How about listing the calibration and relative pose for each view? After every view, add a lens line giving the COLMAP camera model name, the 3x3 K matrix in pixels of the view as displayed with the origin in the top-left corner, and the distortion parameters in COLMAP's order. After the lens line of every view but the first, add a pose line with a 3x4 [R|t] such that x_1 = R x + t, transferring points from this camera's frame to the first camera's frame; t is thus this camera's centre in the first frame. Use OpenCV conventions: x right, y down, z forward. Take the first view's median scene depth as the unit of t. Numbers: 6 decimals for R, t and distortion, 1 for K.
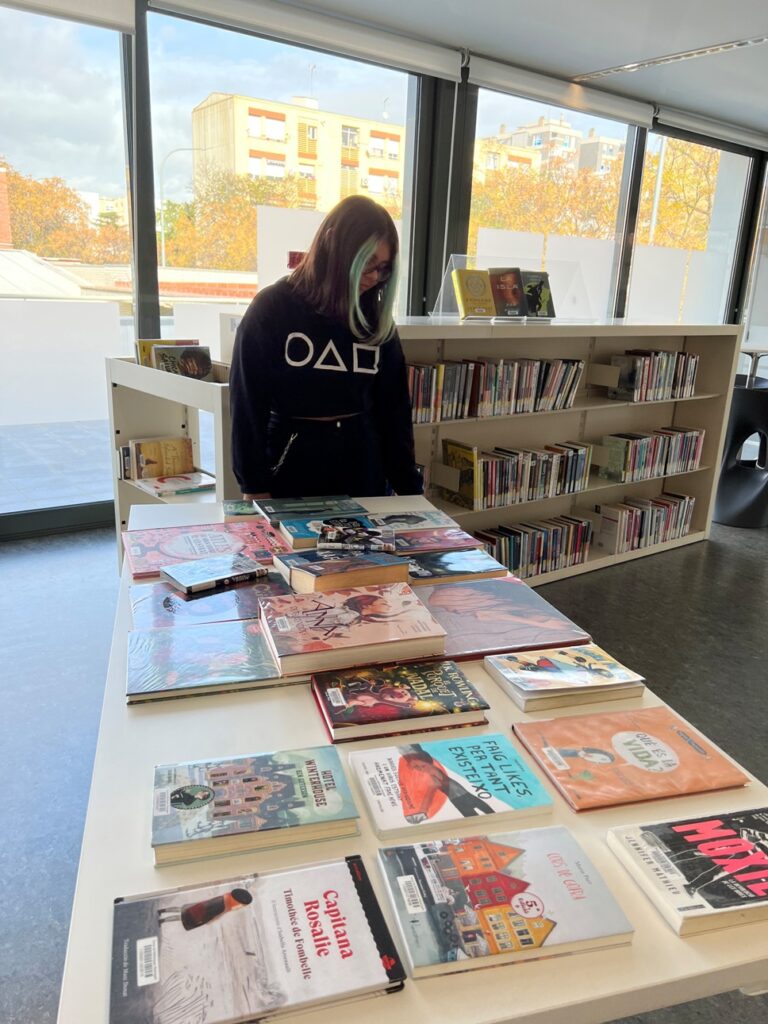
lens RADIAL K [[766.5, 0, 380.9], [0, 766.5, 516.1], [0, 0, 1]] dist [0.011604, -0.022290]
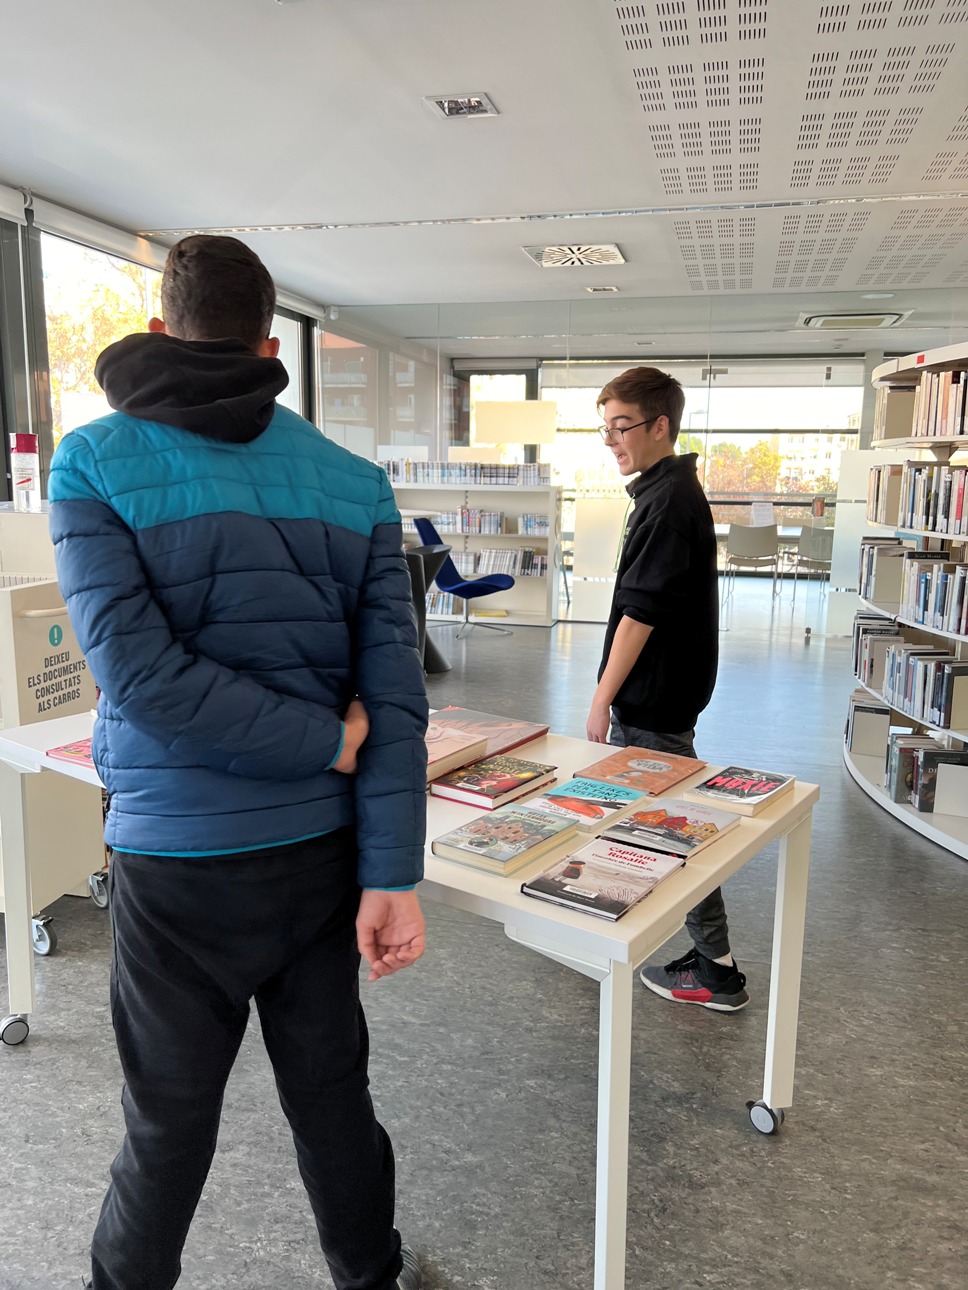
lens RADIAL K [[965.6, 0, 480.4], [0, 965.6, 650.0], [0, 0, 1]] dist [0.011604, -0.022290]
pose [[0.779167, -0.142740, 0.610348, -0.362579], [0.193653, 0.980908, -0.017816, 0.013954], [-0.596152, 0.132077, 0.791933, -0.127846]]
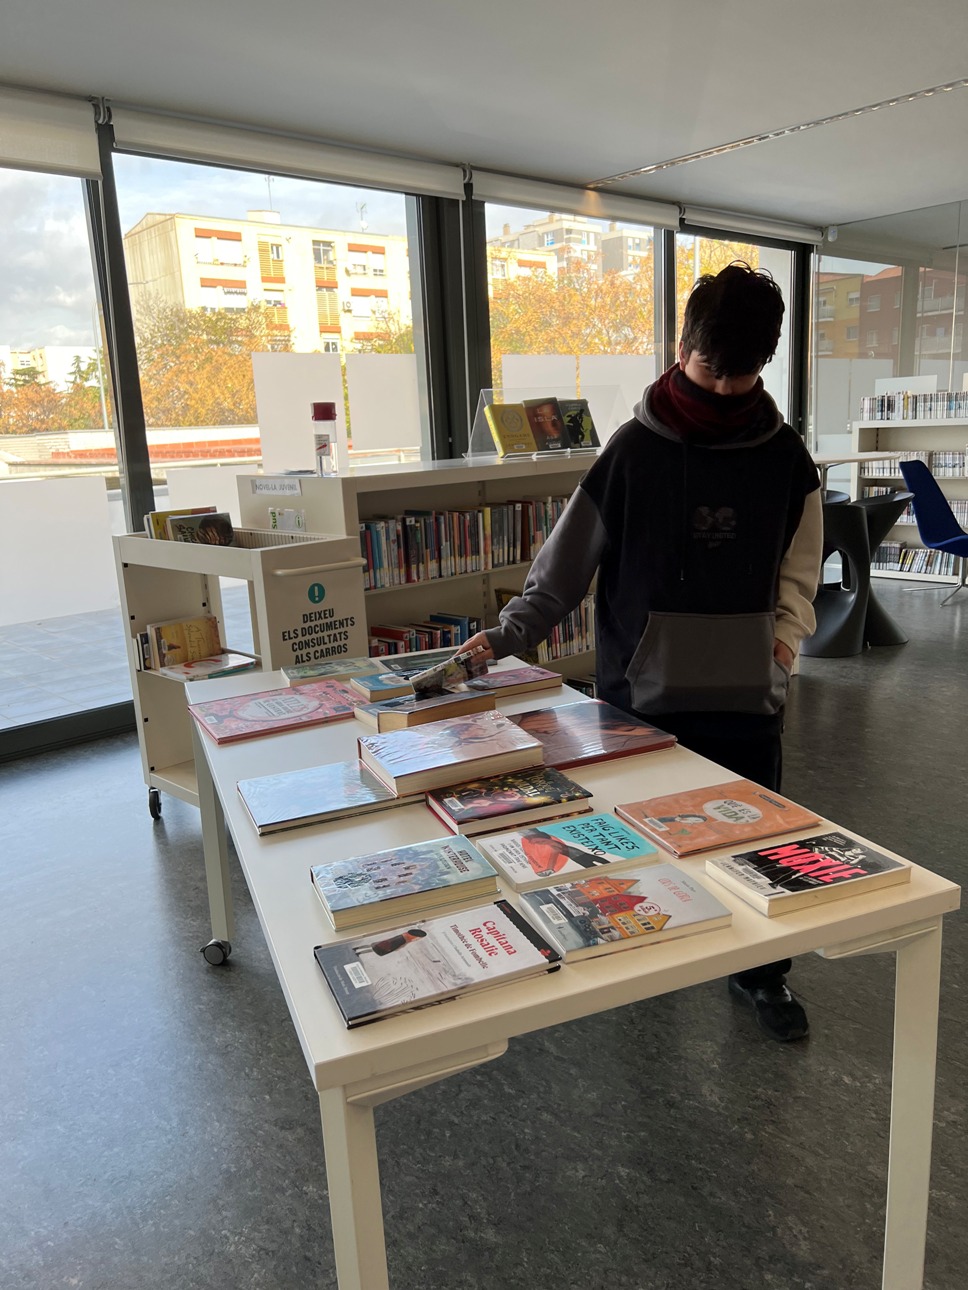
lens RADIAL K [[965.6, 0, 478.0], [0, 965.6, 634.3], [0, 0, 1]] dist [0.011604, -0.022290]
pose [[0.991259, -0.106342, 0.078086, -0.037446], [0.112013, 0.991078, -0.072235, 0.035444], [-0.069708, 0.080350, 0.994326, -0.138368]]
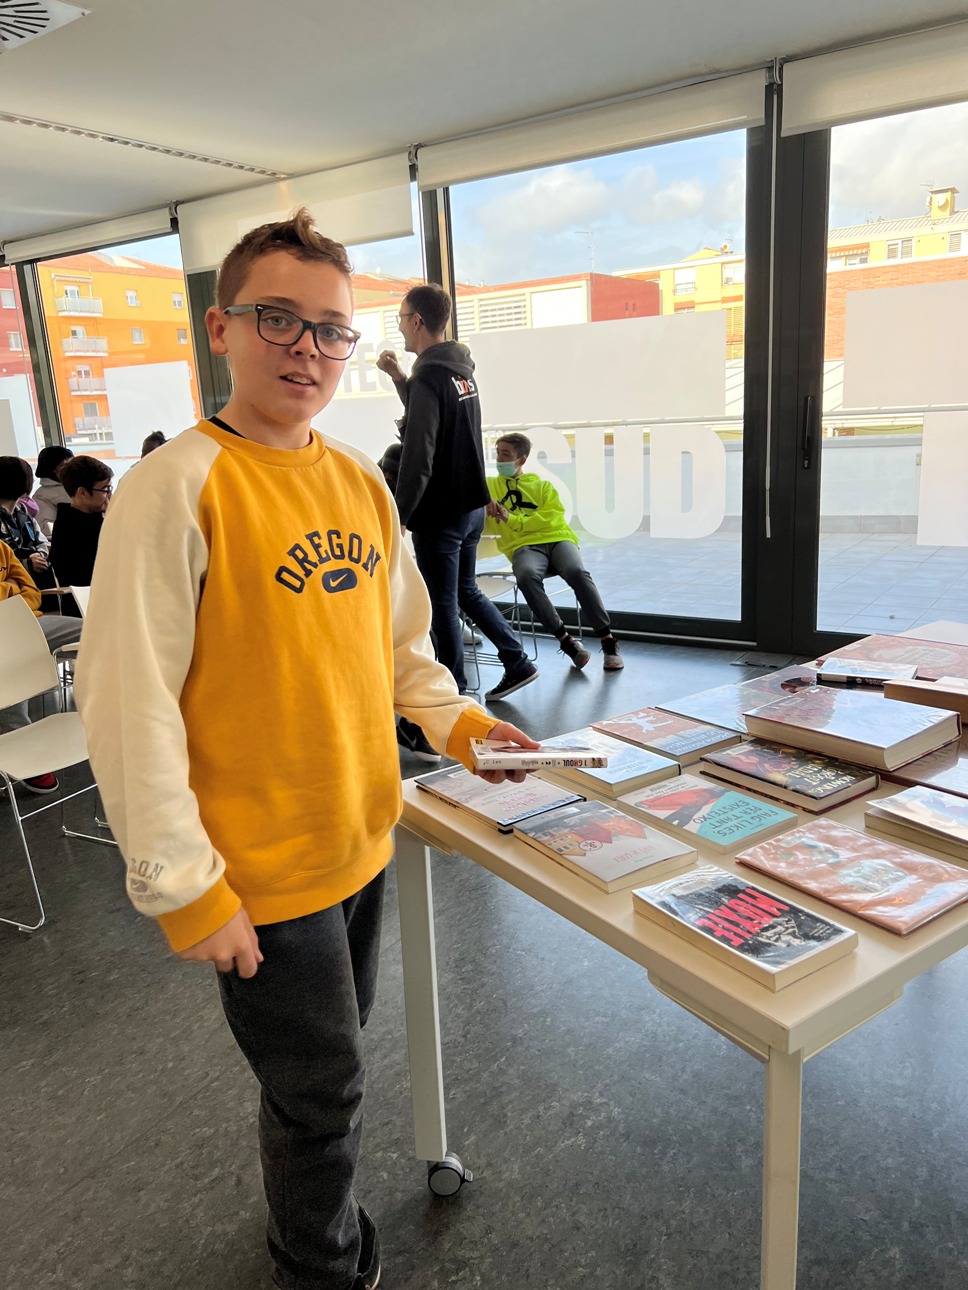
lens RADIAL K [[965.6, 0, 488.4], [0, 965.6, 652.3], [0, 0, 1]] dist [0.011604, -0.022290]
pose [[0.332502, 0.182369, -0.925302, 0.408682], [-0.205535, 0.971555, 0.117627, -0.001685], [0.920433, 0.151071, 0.360527, 0.031422]]
